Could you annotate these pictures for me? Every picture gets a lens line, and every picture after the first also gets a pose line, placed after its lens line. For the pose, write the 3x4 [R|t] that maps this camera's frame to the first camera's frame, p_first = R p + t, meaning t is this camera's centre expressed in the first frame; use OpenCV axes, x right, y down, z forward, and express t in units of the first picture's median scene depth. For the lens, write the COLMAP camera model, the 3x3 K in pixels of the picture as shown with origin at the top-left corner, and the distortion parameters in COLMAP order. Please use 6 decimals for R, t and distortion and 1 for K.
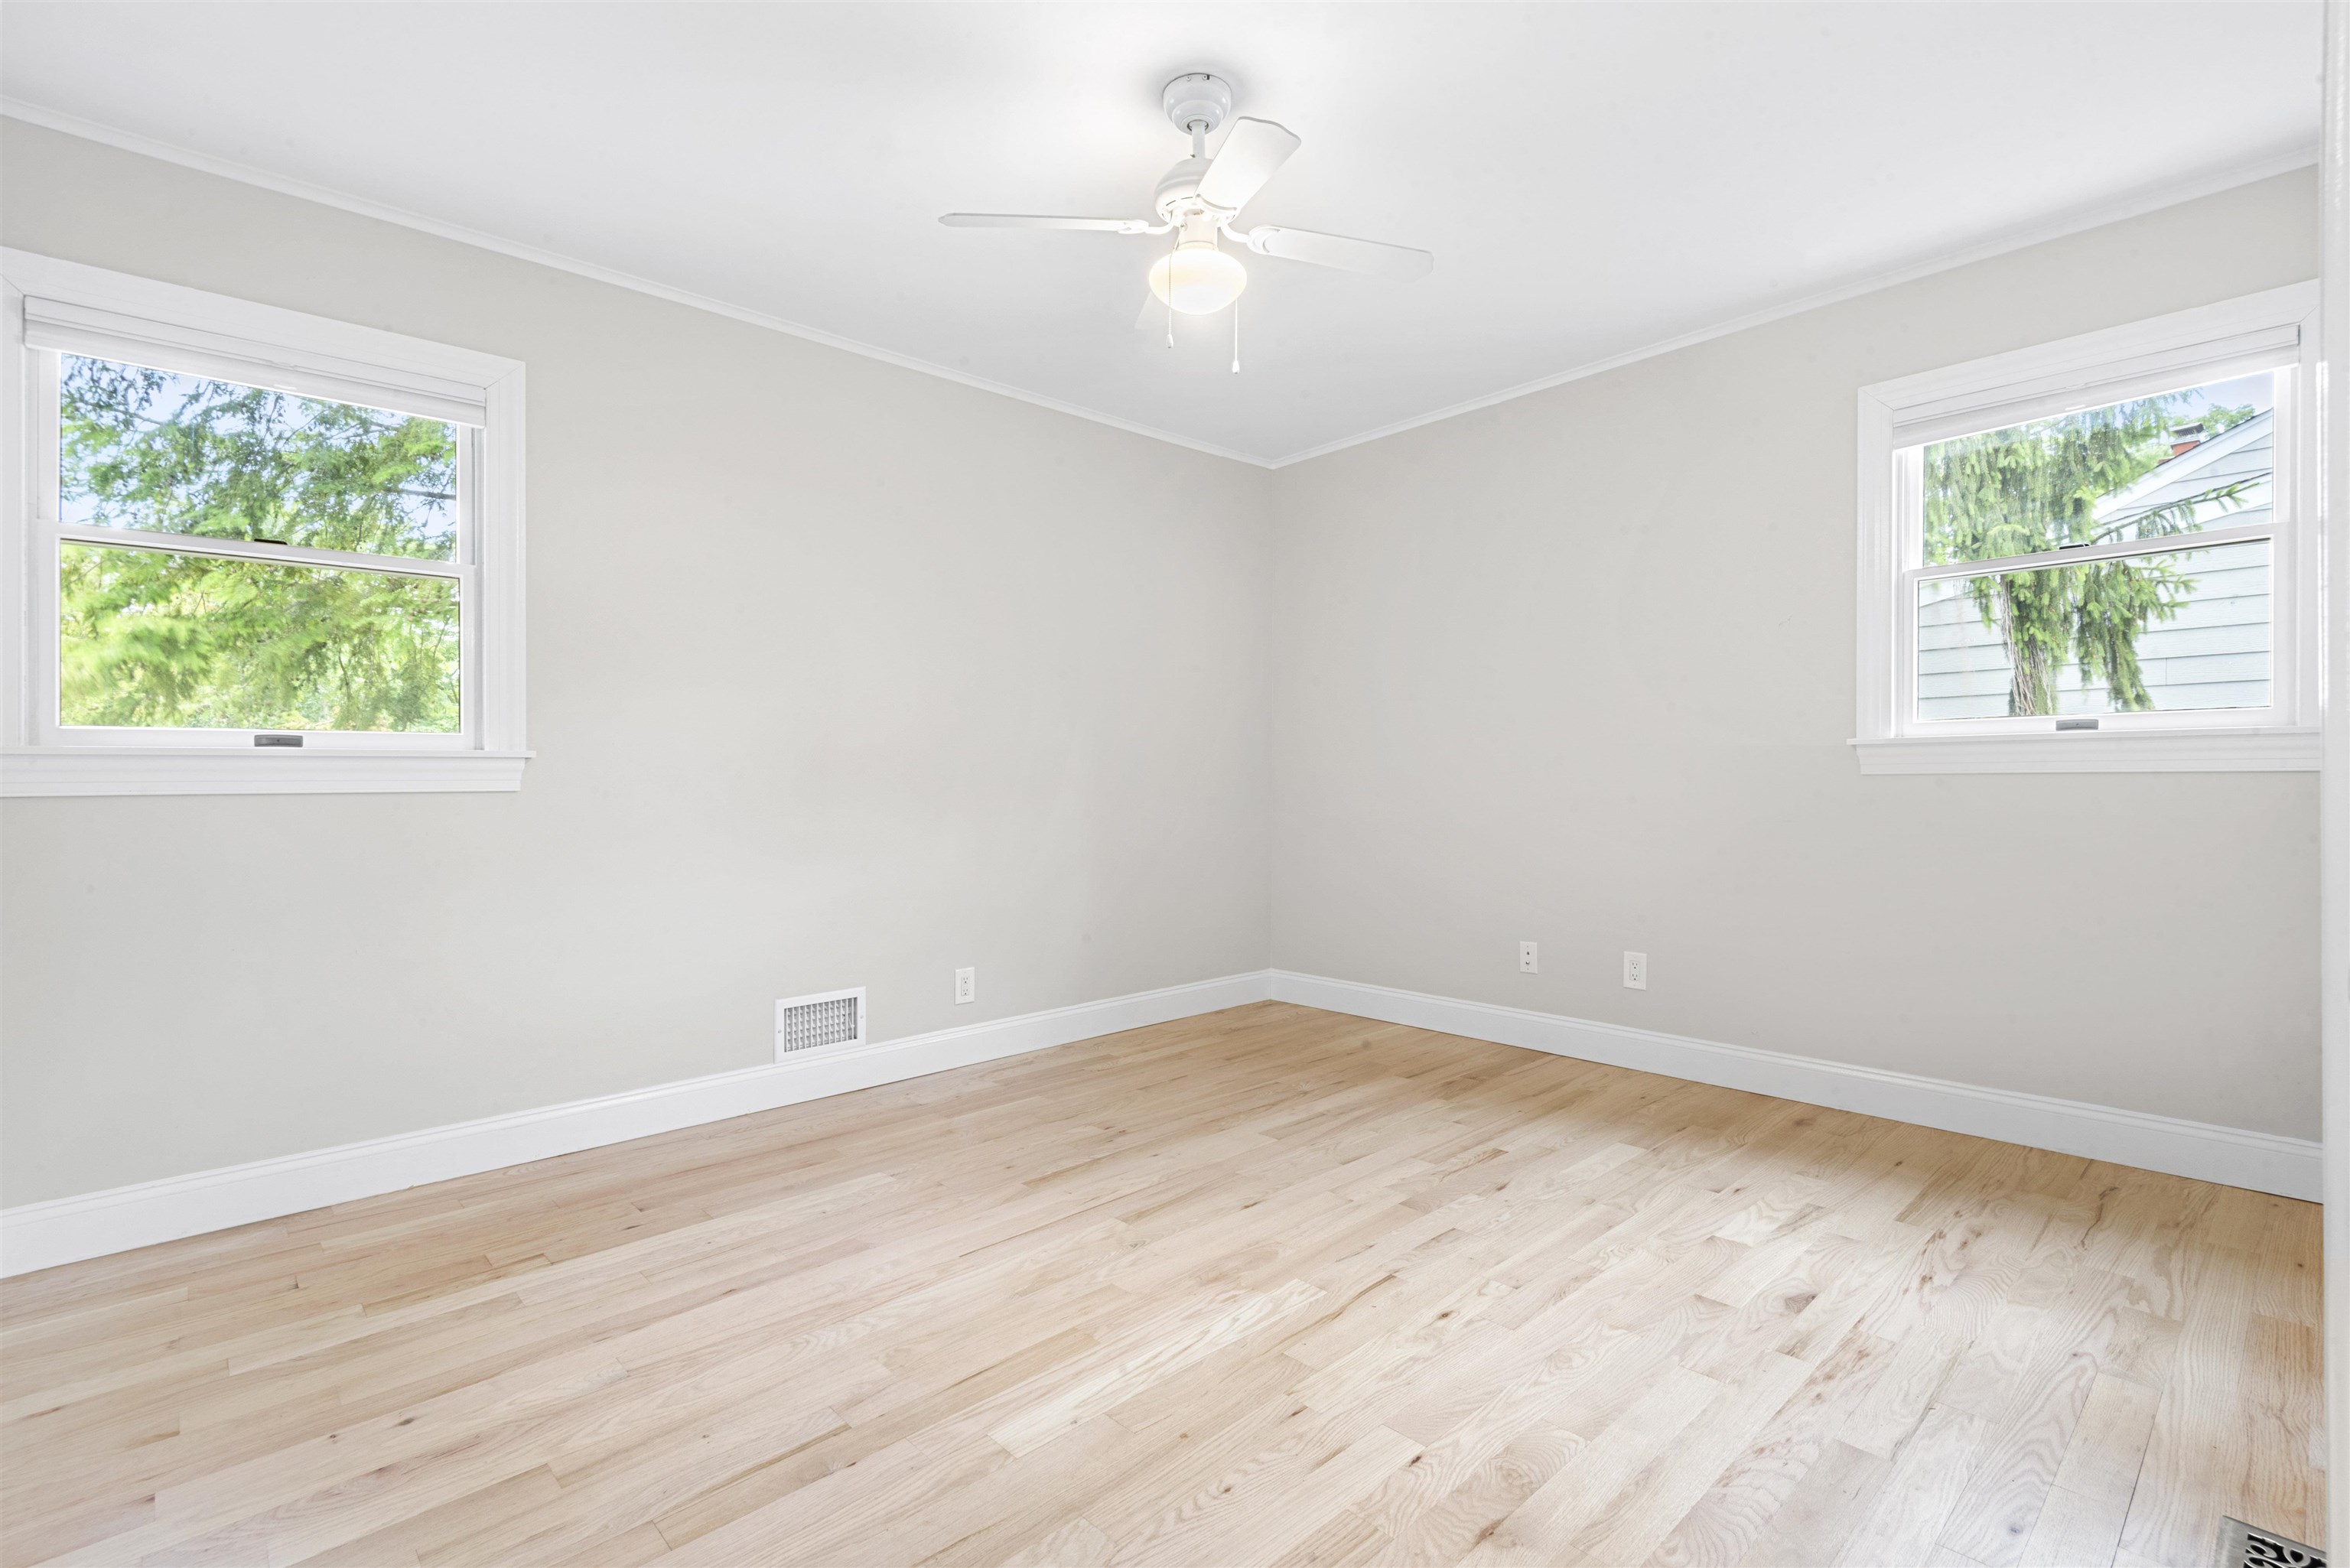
lens RADIAL K [[1077.0, 0, 1203.2], [0, 1077.0, 783.0], [0, 0, 1]] dist [0.051207, -0.022016]
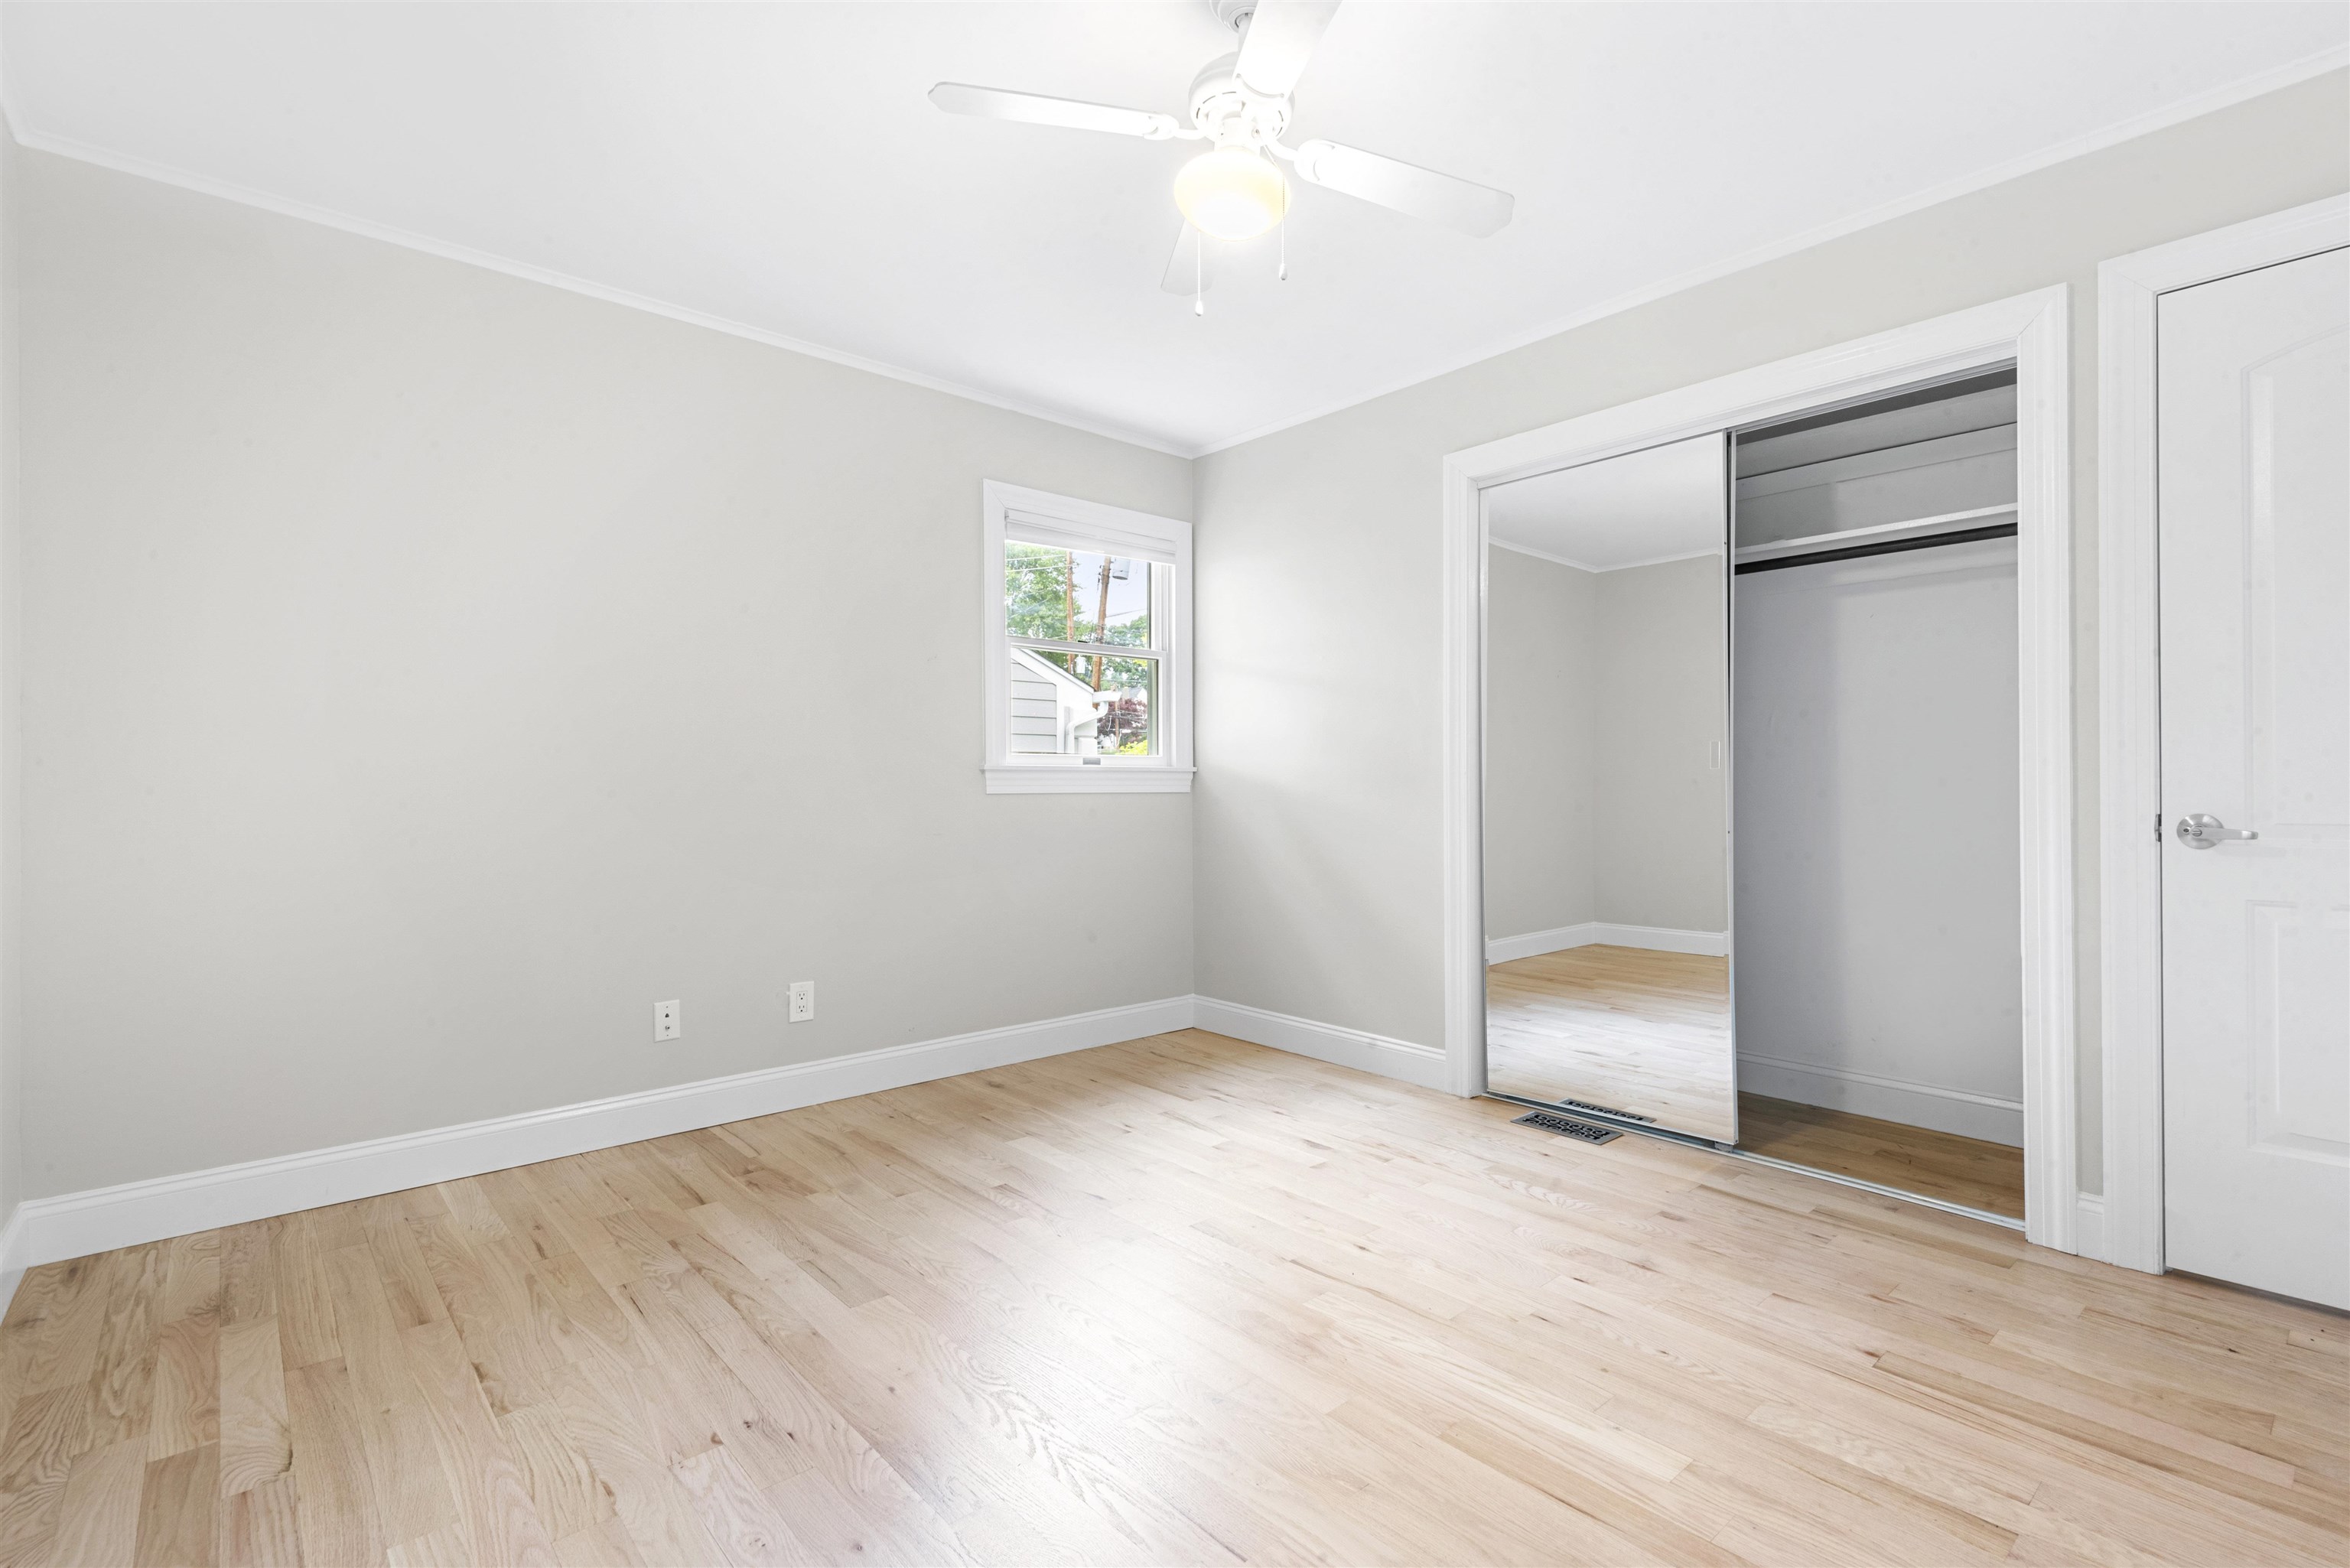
lens RADIAL K [[1080.8, 0, 1201.7], [0, 1080.8, 787.1], [0, 0, 1]] dist [0.049186, -0.022819]
pose [[0.031817, 0.011548, 0.999427, -0.662697], [0.005272, 0.999917, -0.011722, 0.000878], [-0.999480, 0.005642, 0.031754, 0.773705]]
